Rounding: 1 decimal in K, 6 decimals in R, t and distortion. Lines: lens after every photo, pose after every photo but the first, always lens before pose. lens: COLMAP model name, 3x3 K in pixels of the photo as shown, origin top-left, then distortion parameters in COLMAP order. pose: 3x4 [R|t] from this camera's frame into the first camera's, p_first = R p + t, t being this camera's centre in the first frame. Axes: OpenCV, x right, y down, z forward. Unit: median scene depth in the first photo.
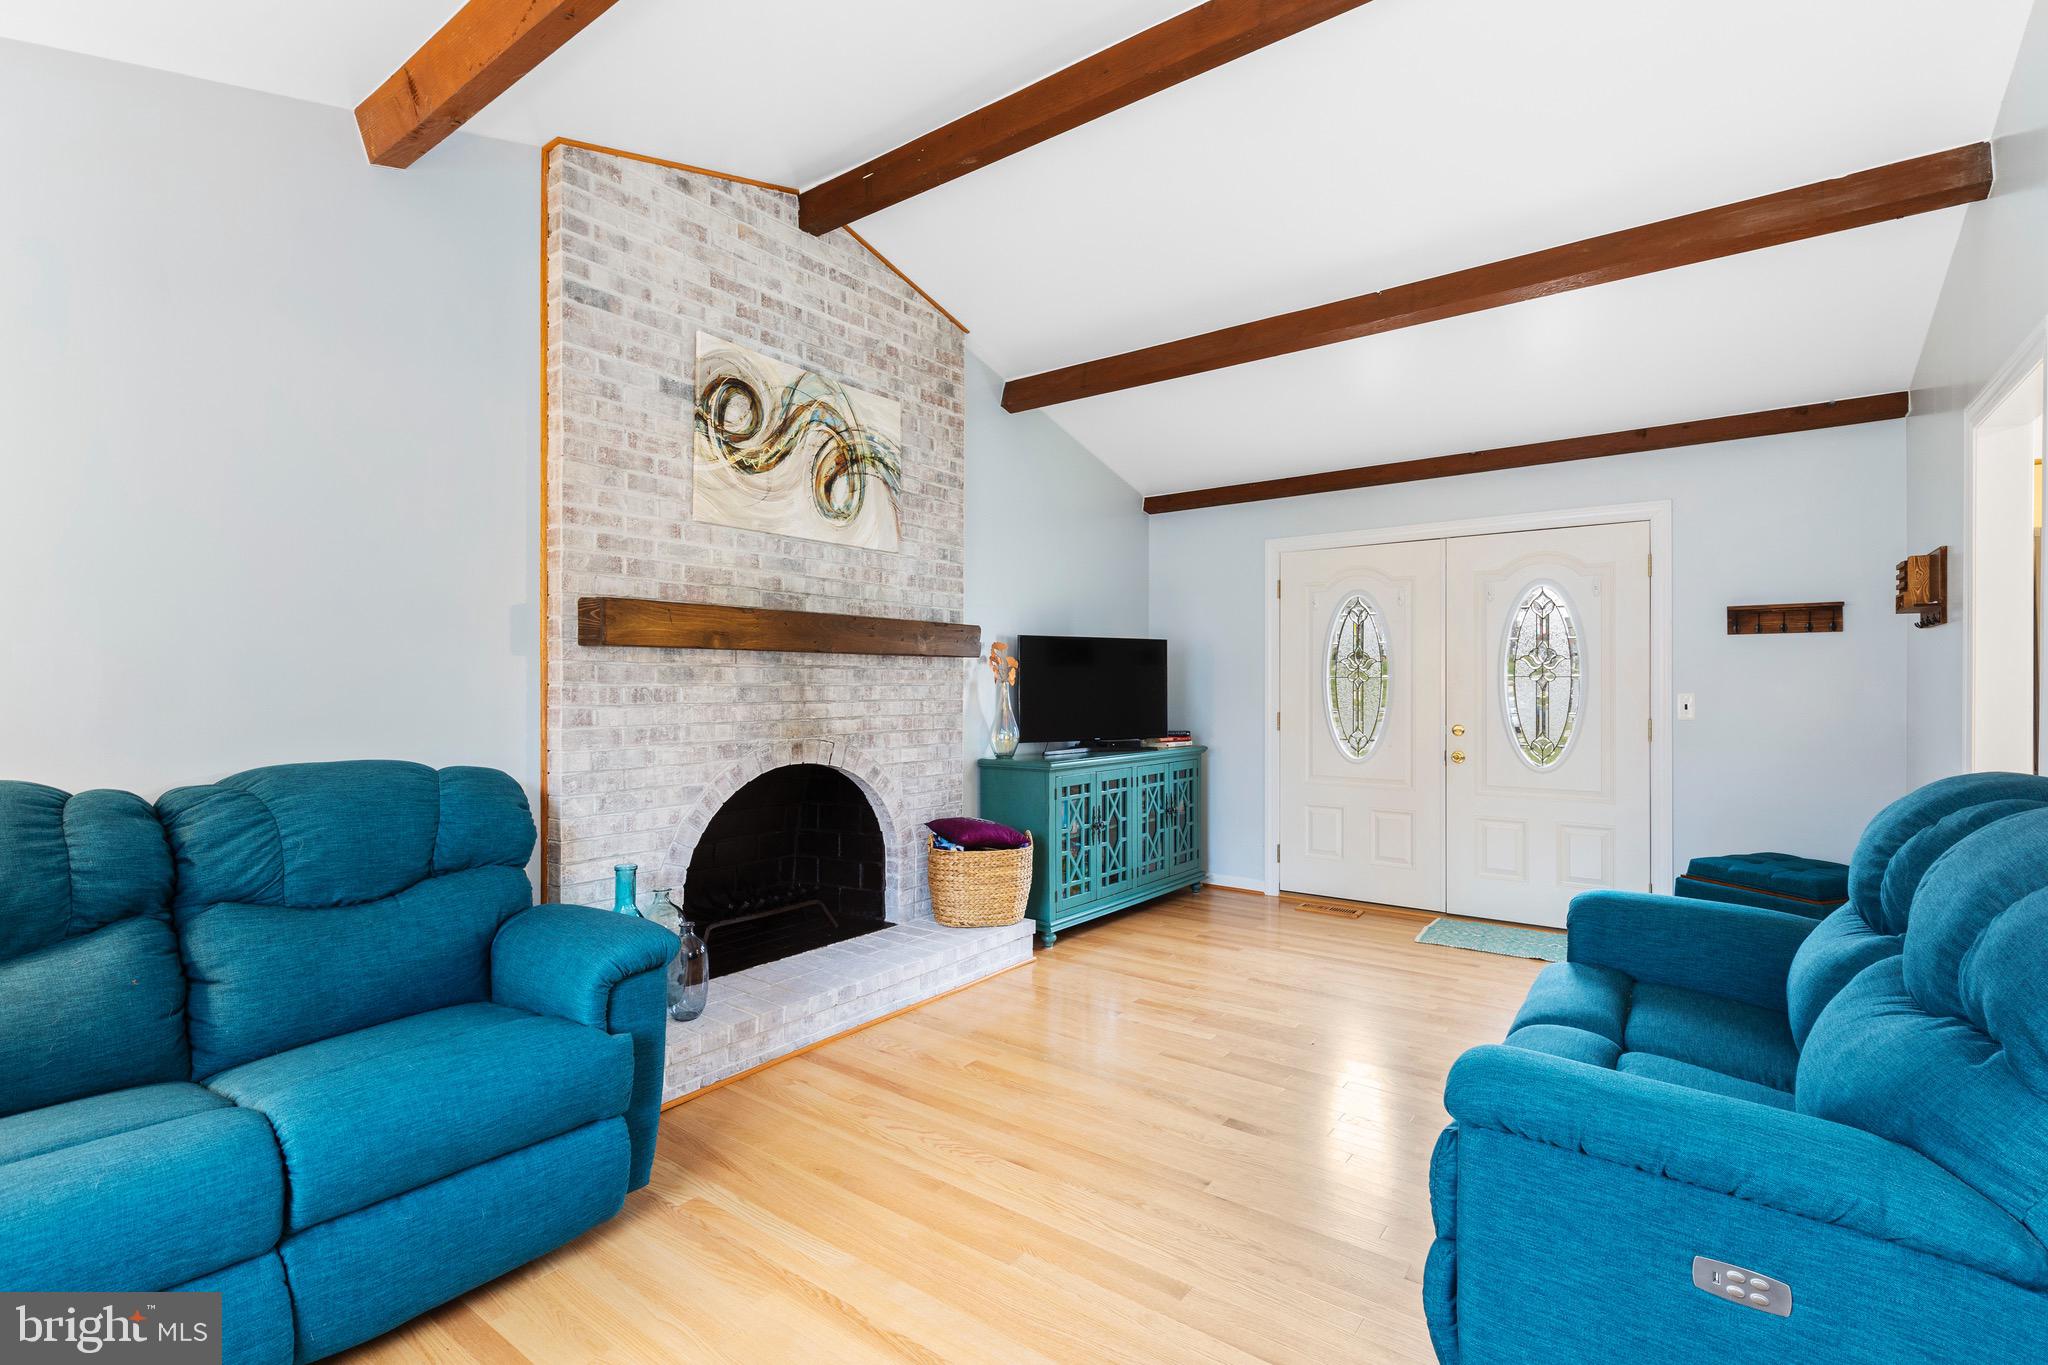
lens RADIAL K [[937.8, 0, 1025.0], [0, 937.8, 698.7], [0, 0, 1]] dist [0.009253, -0.001280]
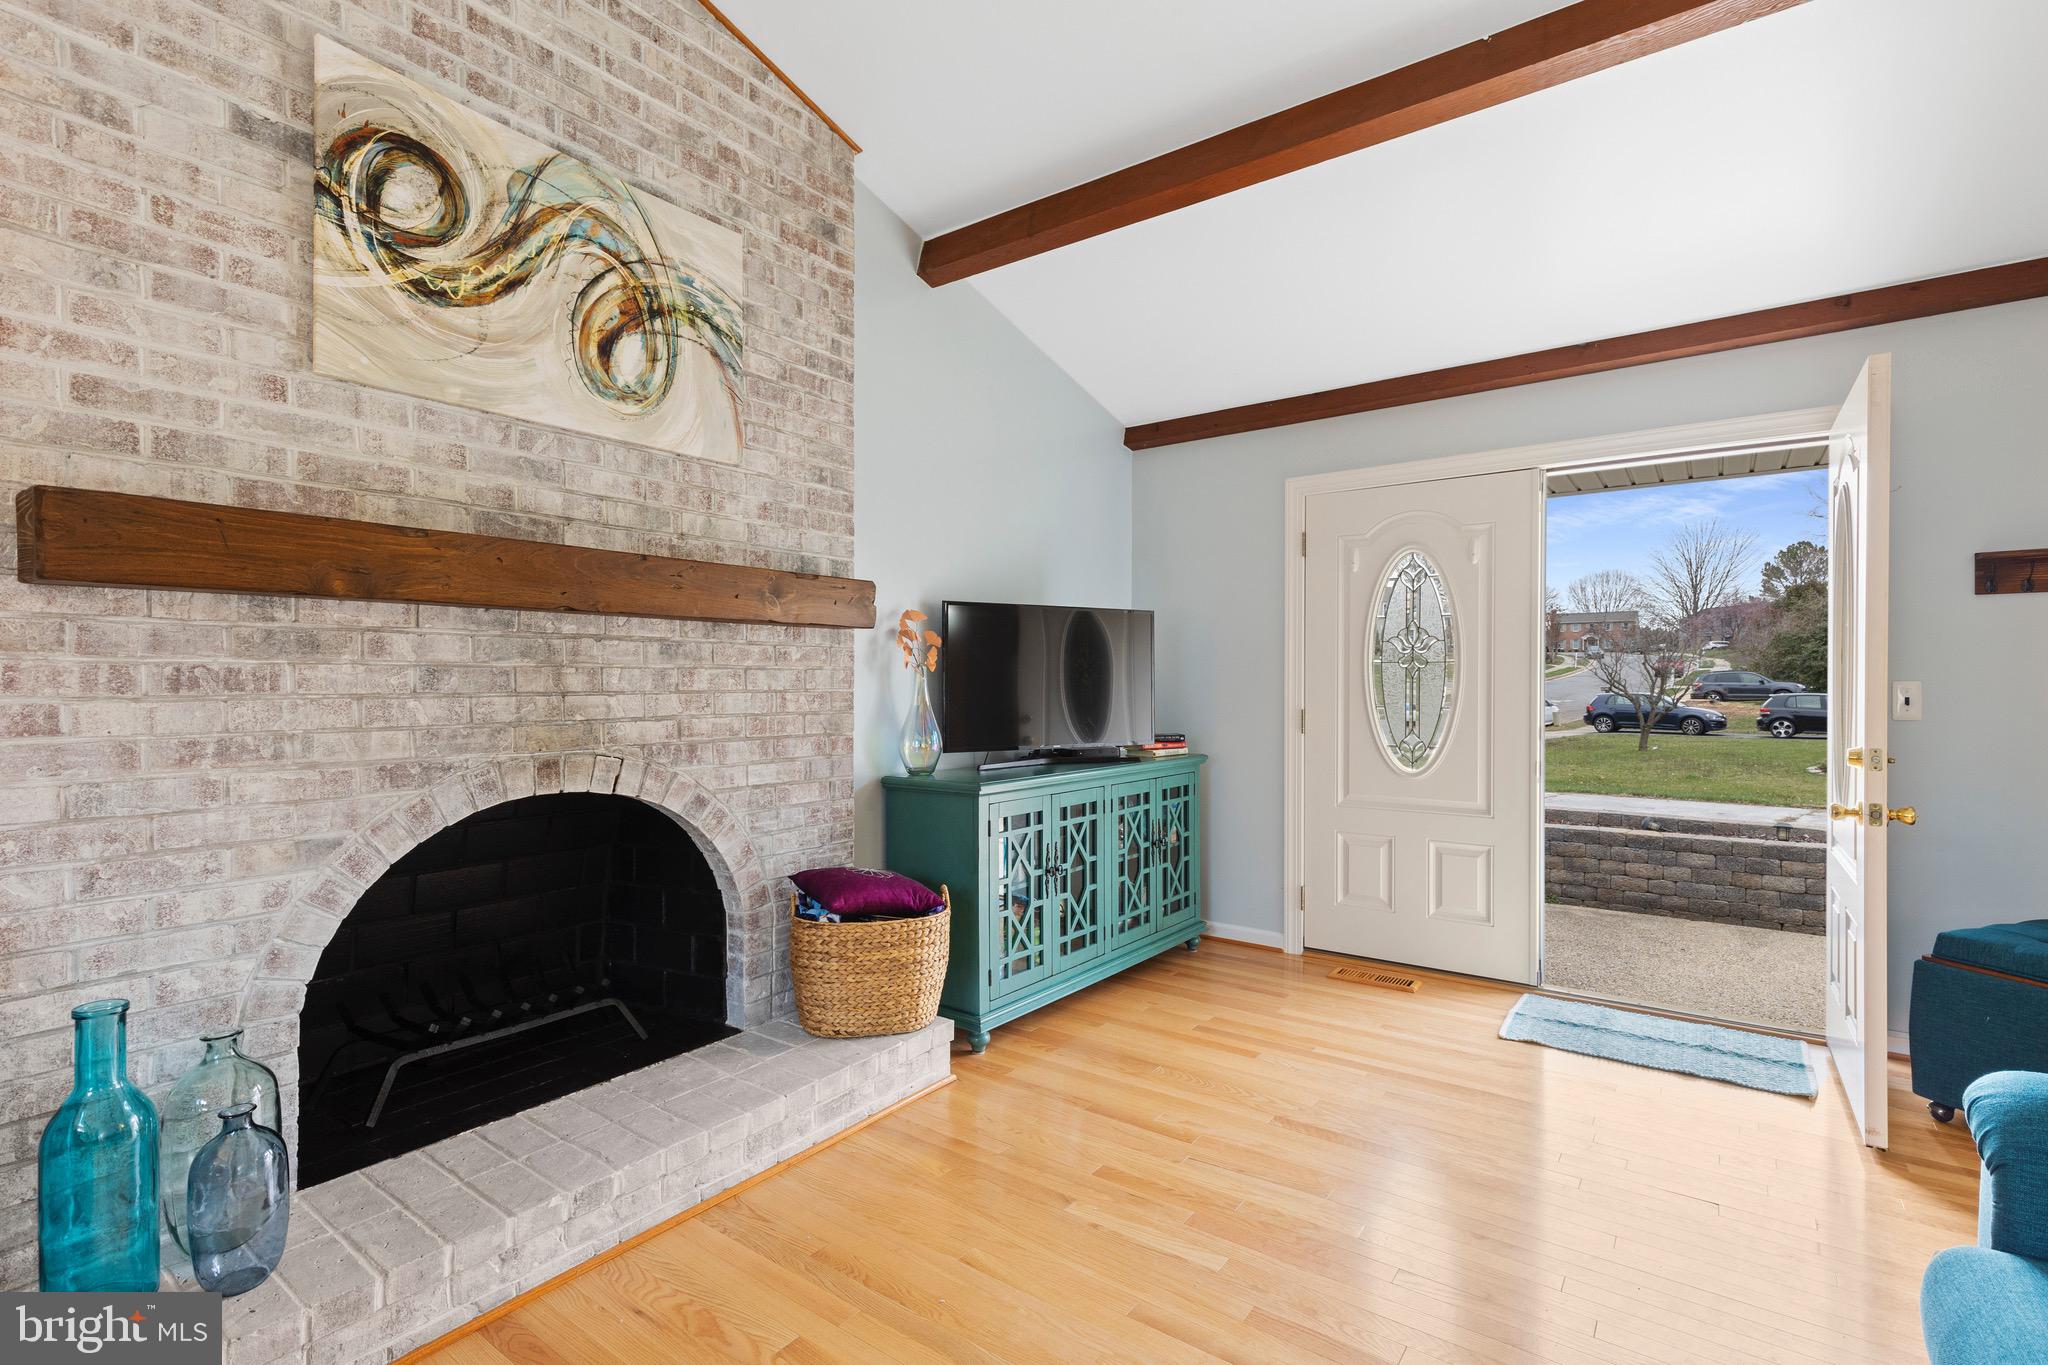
lens RADIAL K [[937.8, 0, 1024.9], [0, 937.8, 700.2], [0, 0, 1]] dist [0.009253, -0.001280]
pose [[0.999985, 0.000351, 0.005535, 0.063146], [-0.000380, 0.999986, 0.005259, 0.004486], [-0.005533, -0.005261, 0.999971, 0.360108]]
